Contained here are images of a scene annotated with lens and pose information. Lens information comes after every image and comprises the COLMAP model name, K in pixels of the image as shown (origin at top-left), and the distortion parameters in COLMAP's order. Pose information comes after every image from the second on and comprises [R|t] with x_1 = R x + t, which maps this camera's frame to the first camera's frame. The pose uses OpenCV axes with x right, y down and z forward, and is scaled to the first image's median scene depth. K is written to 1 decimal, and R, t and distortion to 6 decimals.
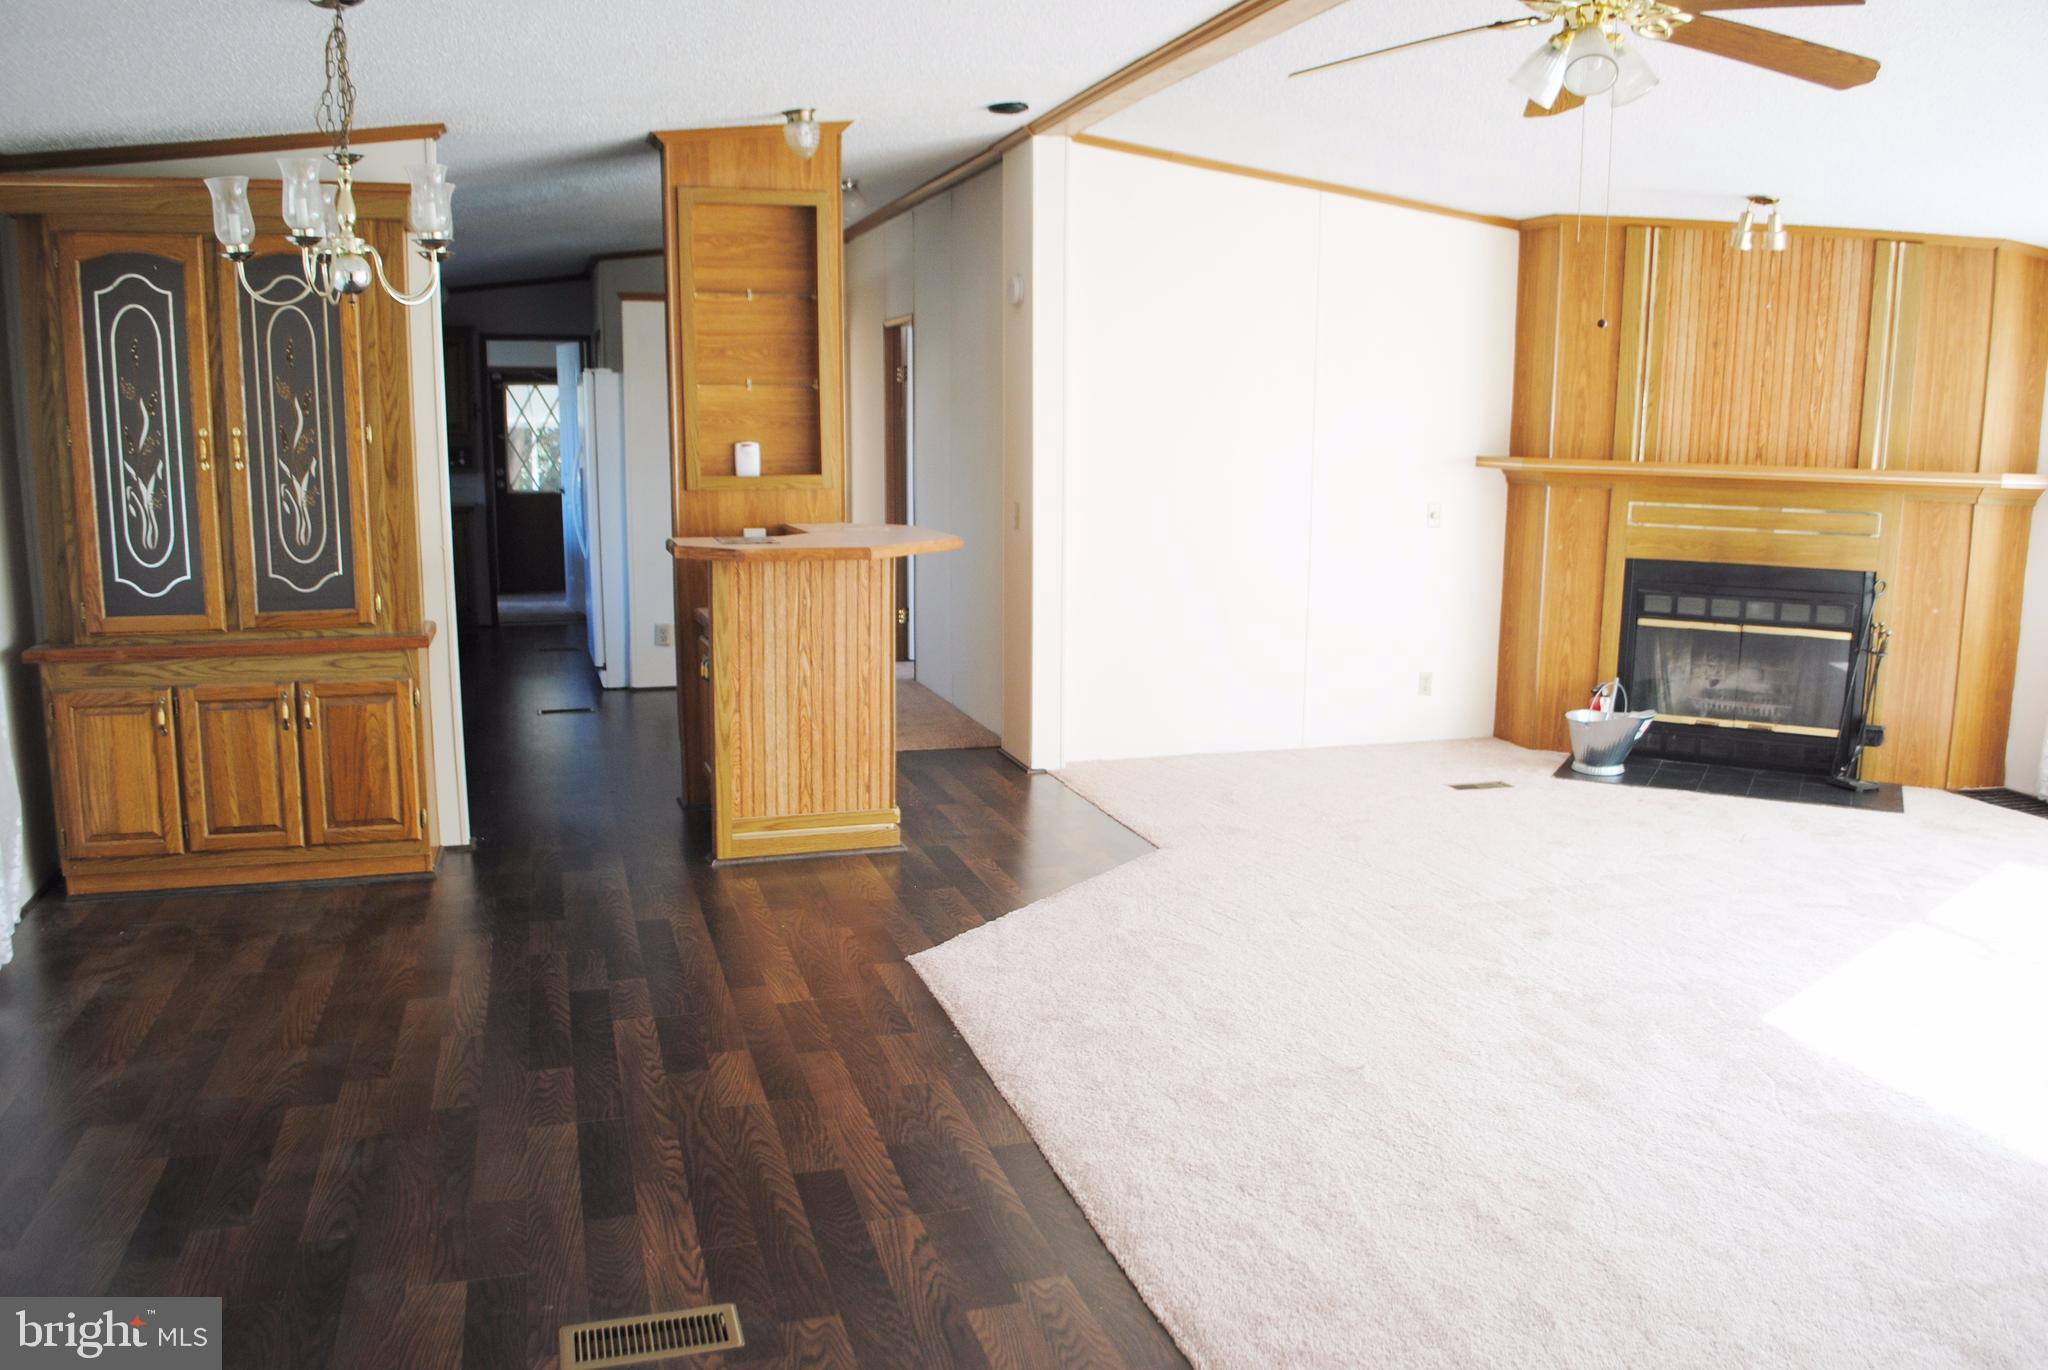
lens RADIAL K [[1580.9, 0, 1053.4], [0, 1580.9, 692.0], [0, 0, 1]] dist [-0.077819, 0.001357]
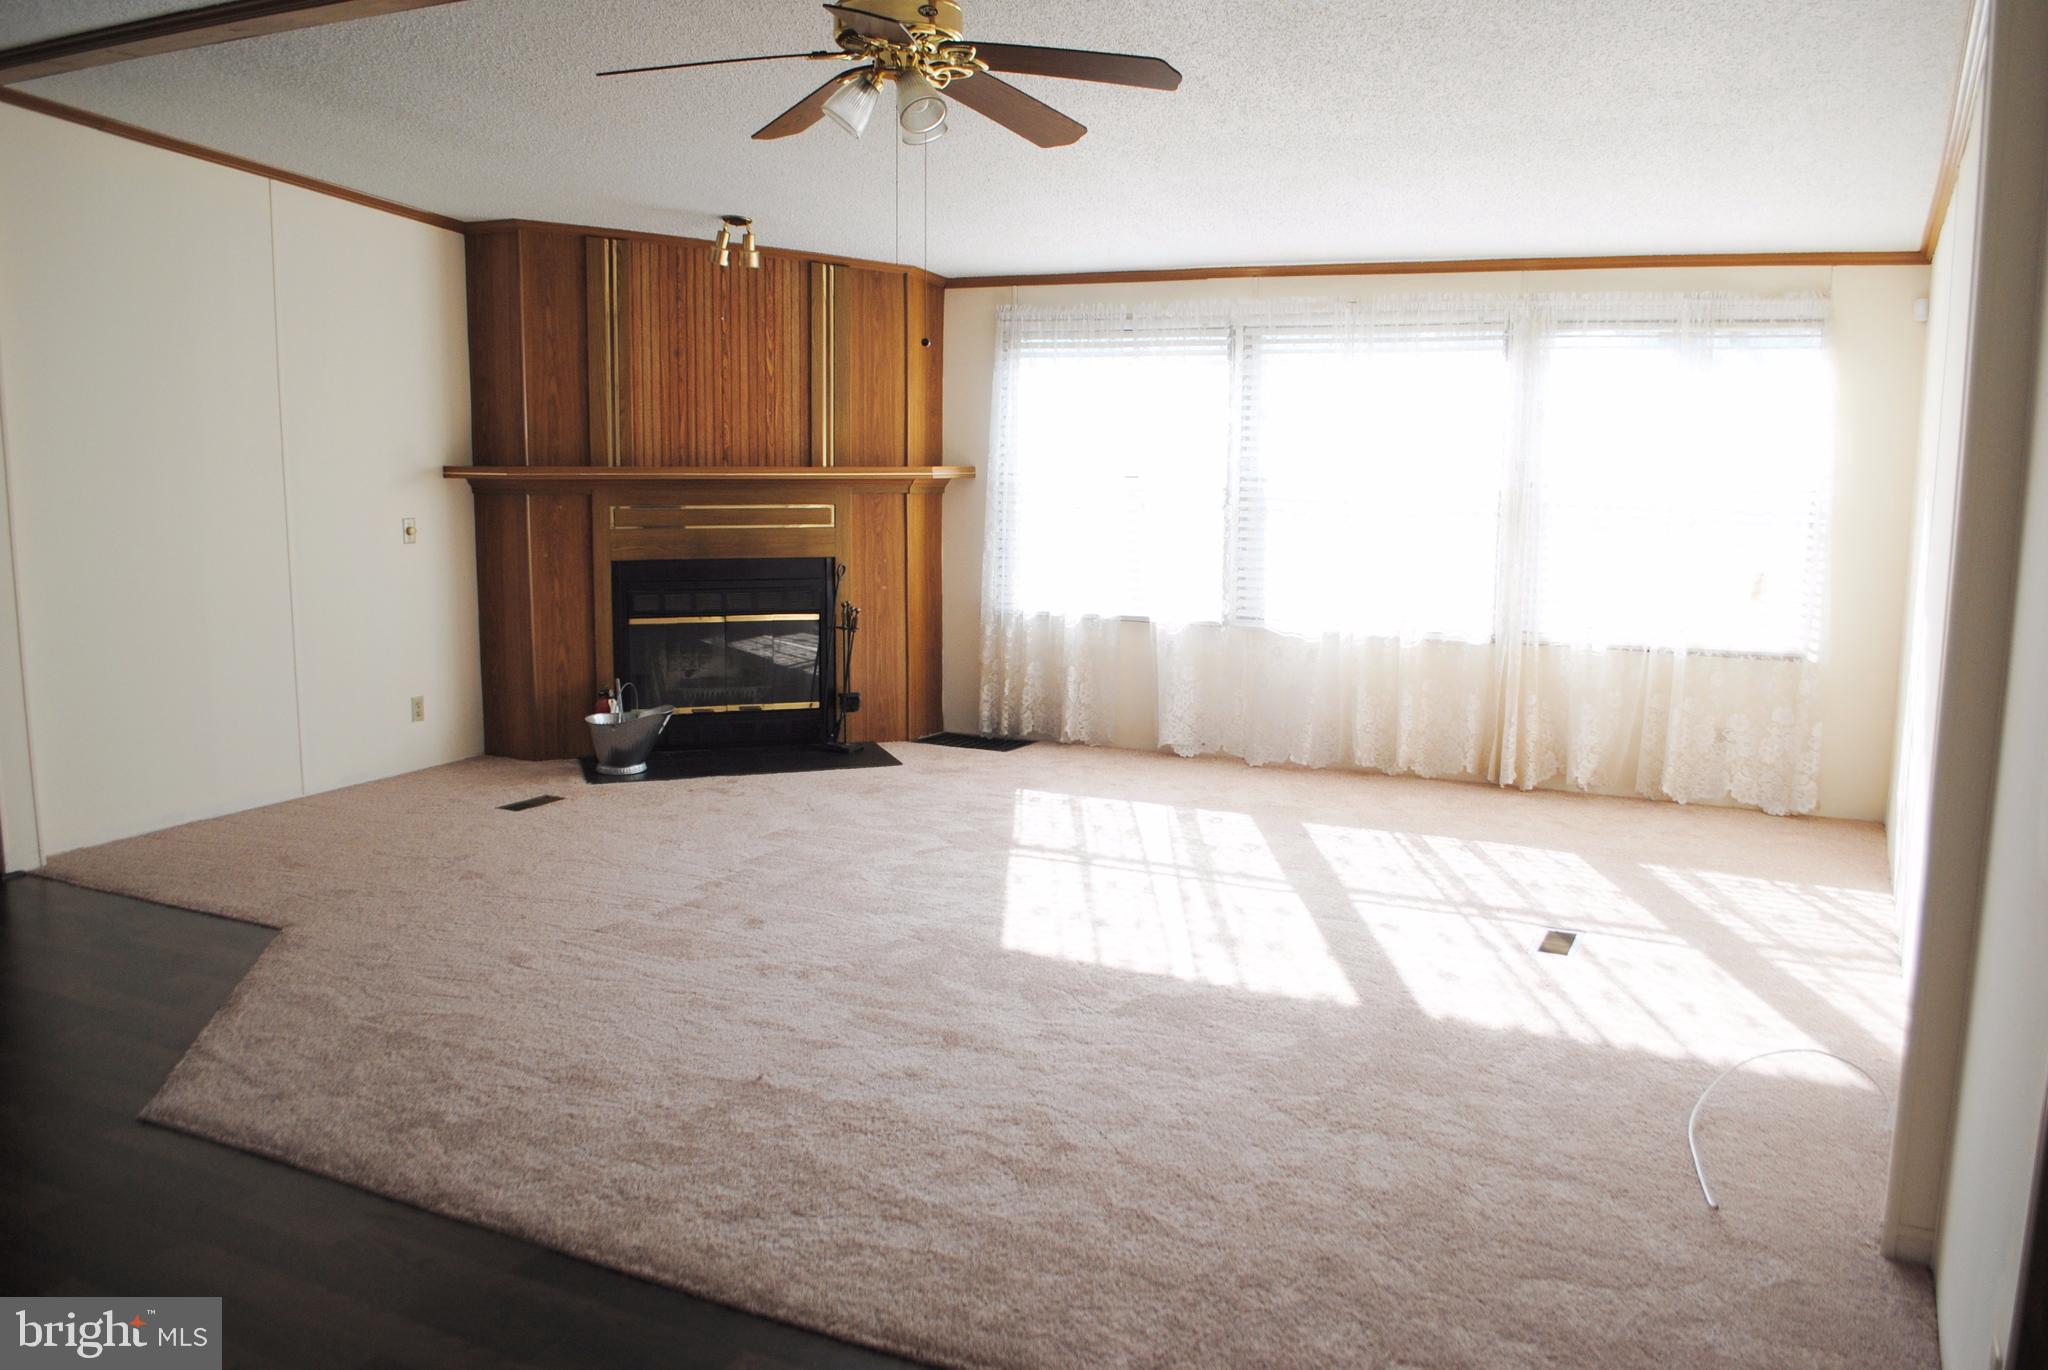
lens RADIAL K [[1605.7, 0, 1024.0], [0, 1605.7, 685.0], [0, 0, 1]] dist [-0.073802, 0.002920]
pose [[0.706428, -0.114011, 0.698542, -0.193265], [0.120593, 0.991898, 0.039937, -0.015480], [-0.697436, 0.056027, 0.714454, 0.074565]]
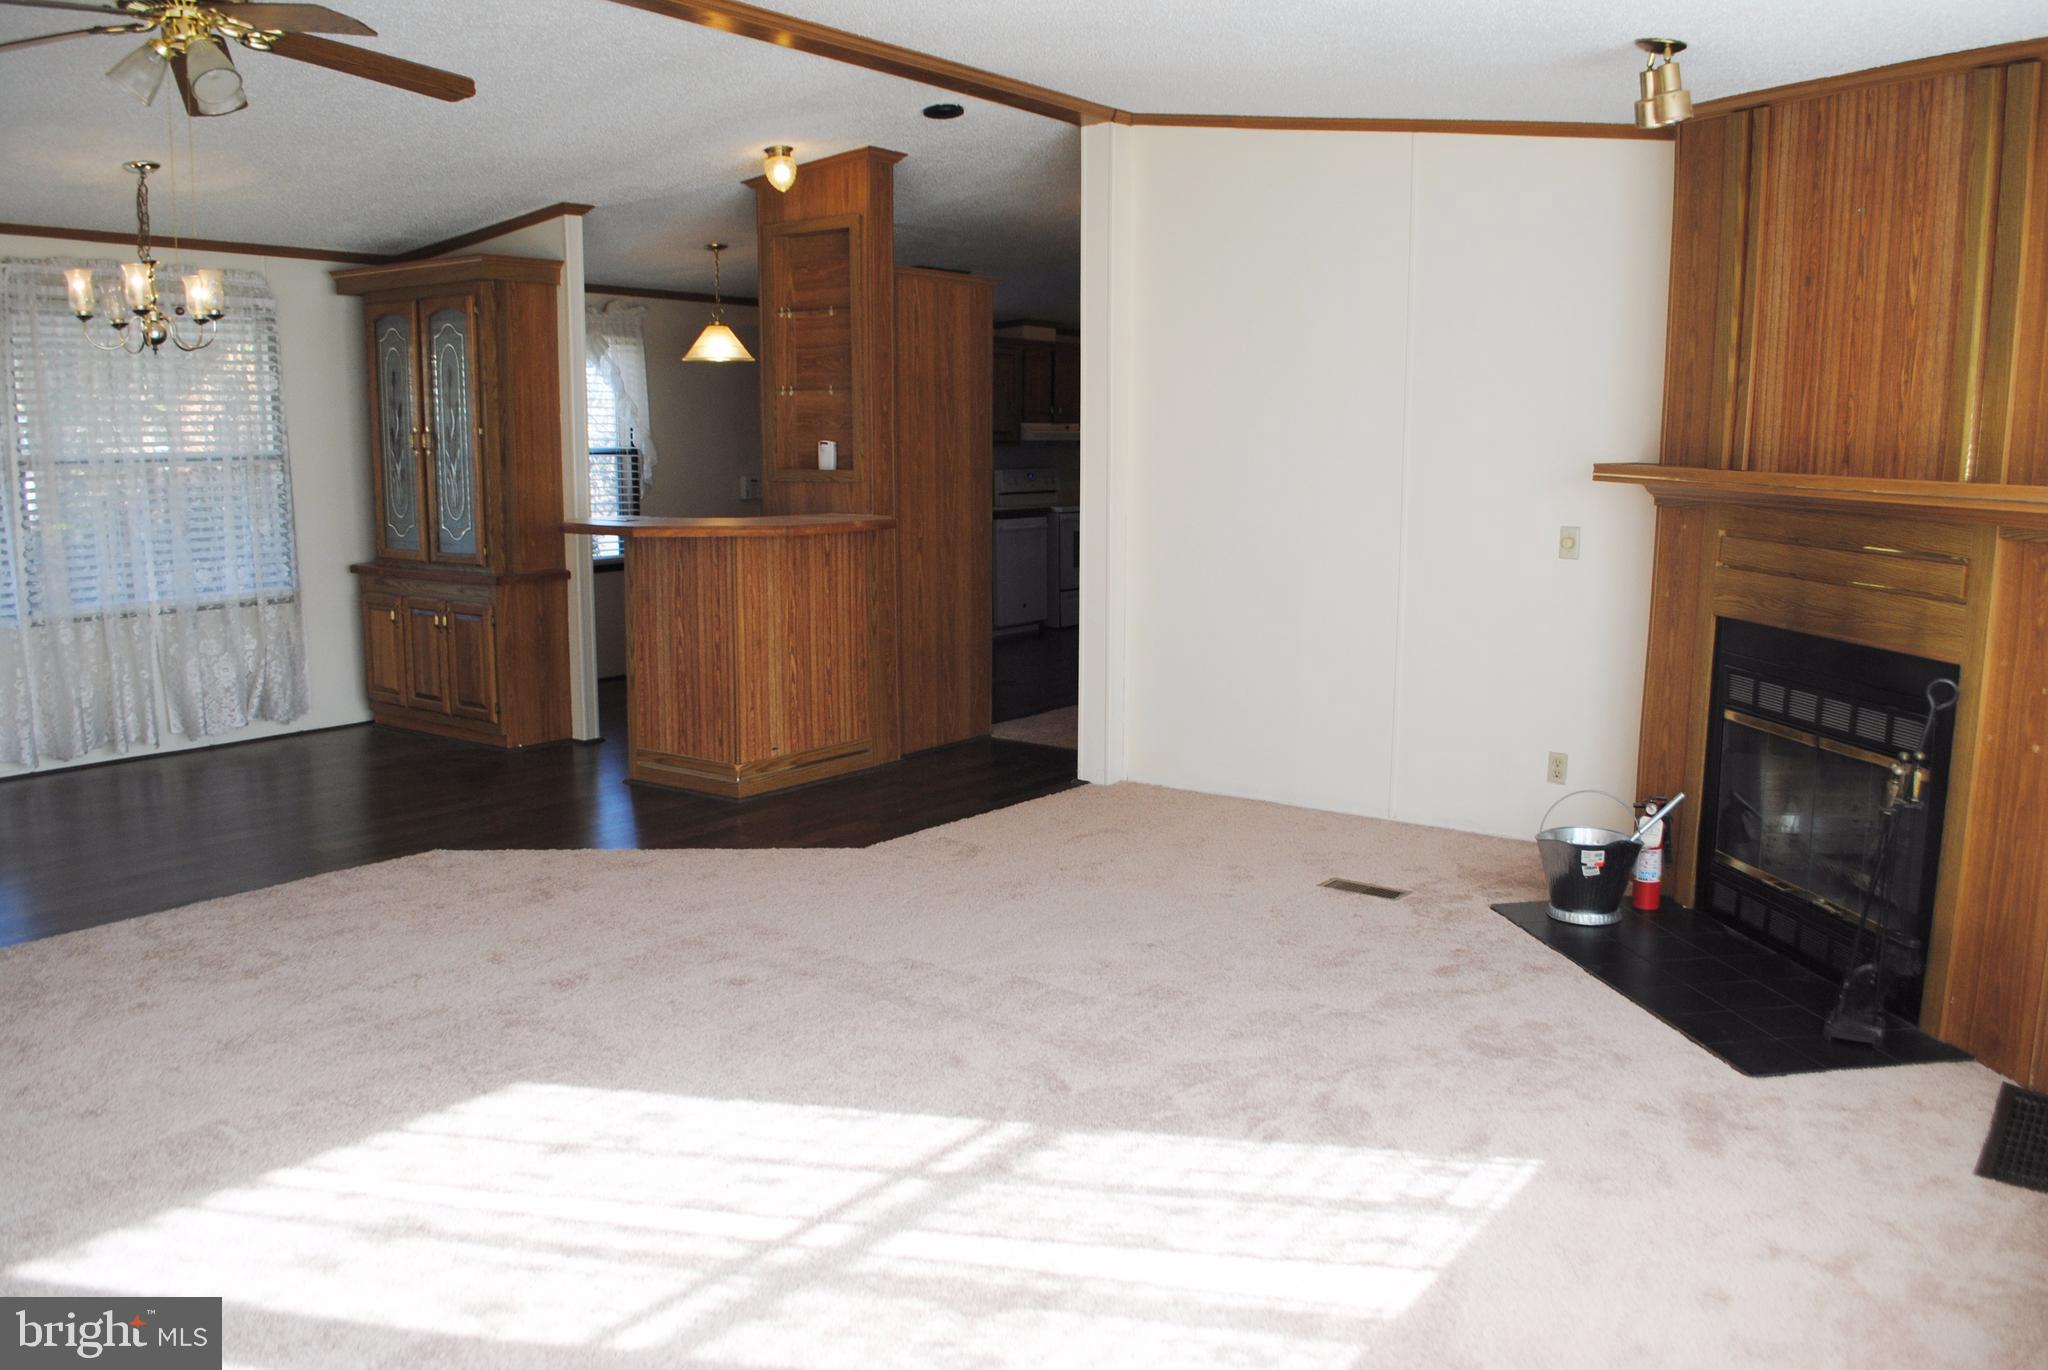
lens RADIAL K [[1605.7, 0, 1024.0], [0, 1605.7, 685.0], [0, 0, 1]] dist [-0.073802, 0.002920]
pose [[0.601128, 0.118002, -0.790393, 0.765536], [-0.132438, 0.990072, 0.047089, -0.052297], [0.788102, 0.076371, 0.610788, 0.386495]]
